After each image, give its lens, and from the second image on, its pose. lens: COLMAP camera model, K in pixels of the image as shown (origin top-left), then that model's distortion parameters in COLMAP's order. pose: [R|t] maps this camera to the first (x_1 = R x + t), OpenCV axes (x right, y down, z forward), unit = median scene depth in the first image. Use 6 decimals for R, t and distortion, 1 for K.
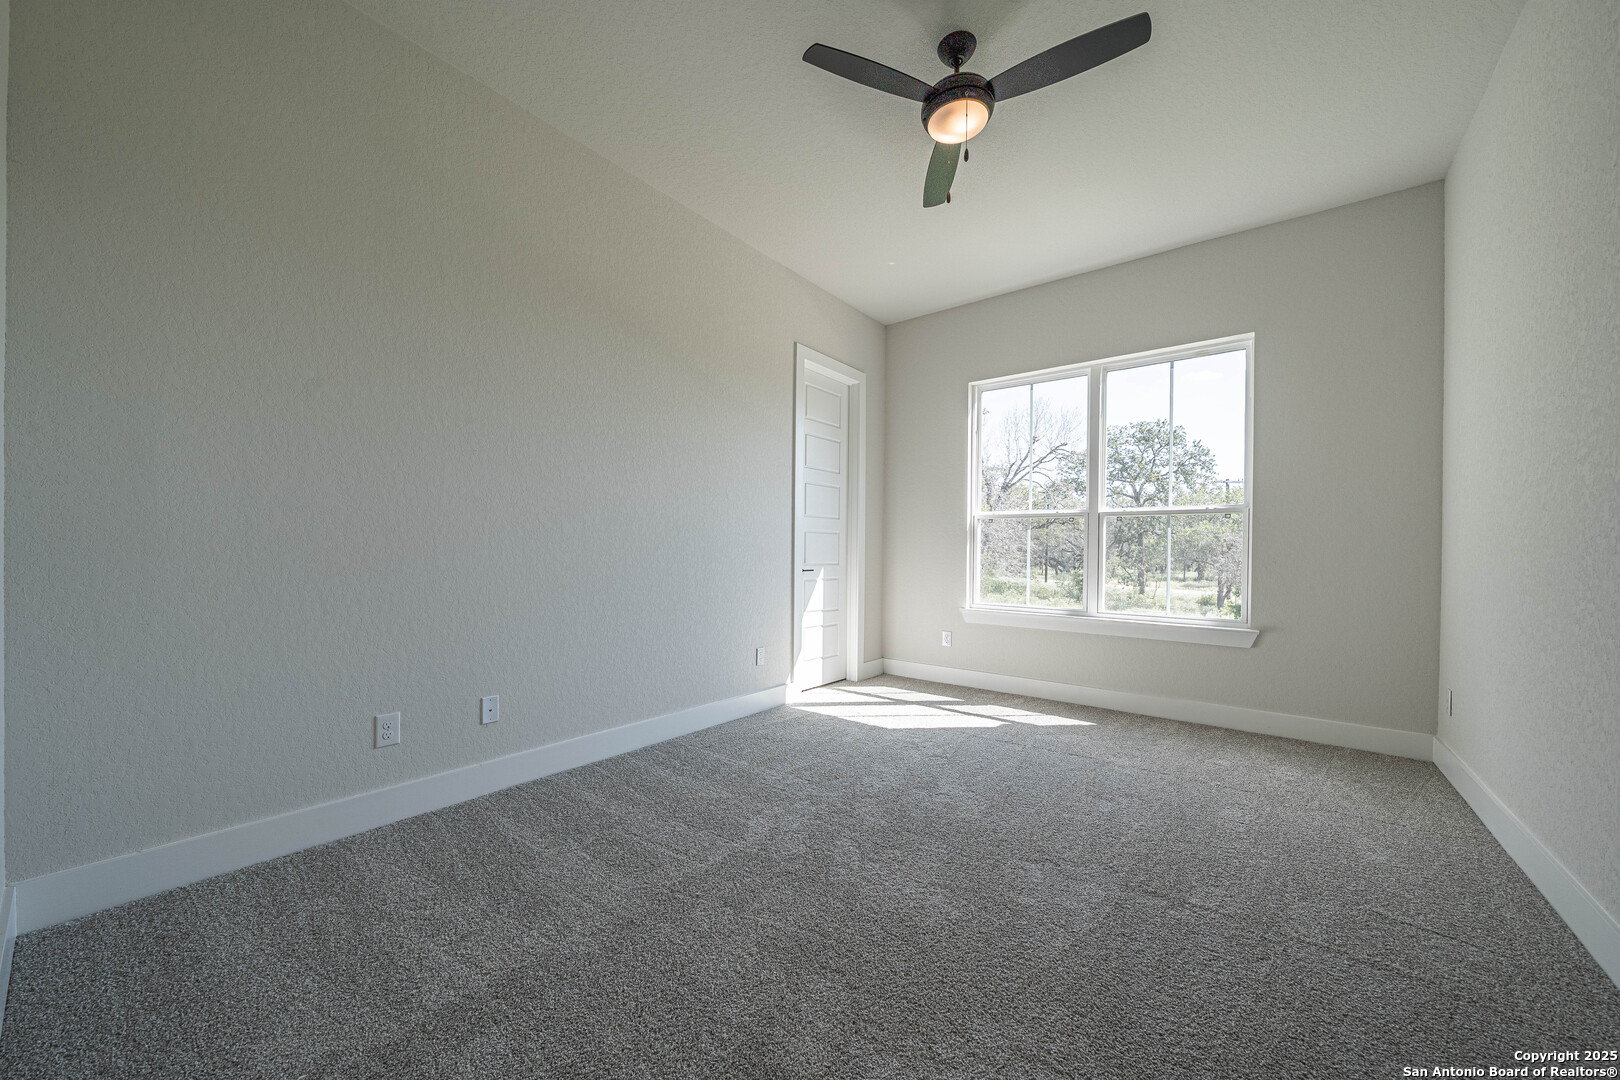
lens RADIAL K [[573.8, 0, 812.2], [0, 573.8, 544.4], [0, 0, 1]] dist [-0.002002, -0.000181]
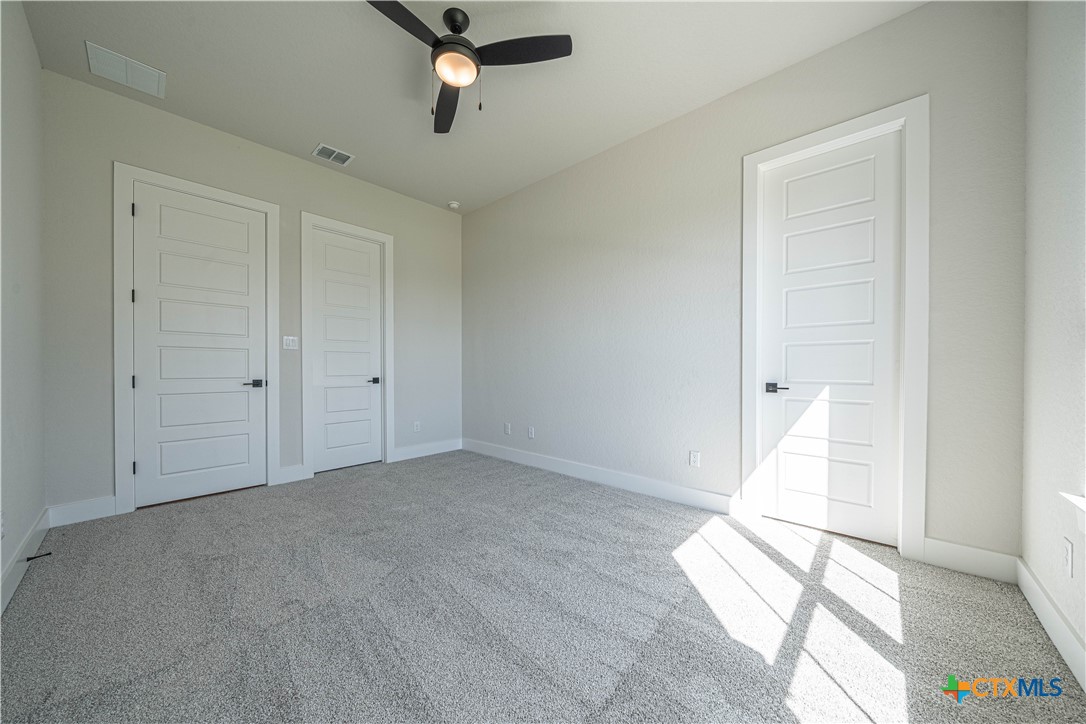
lens RADIAL K [[371.1, 0, 542.4], [0, 371.1, 366.3], [0, 0, 1]] dist [-0.001564, -0.000126]
pose [[-0.064625, -0.021494, -0.997678, 0.631330], [0.006003, 0.999742, -0.021927, 0.022240], [0.997892, -0.007406, -0.064479, 0.692910]]
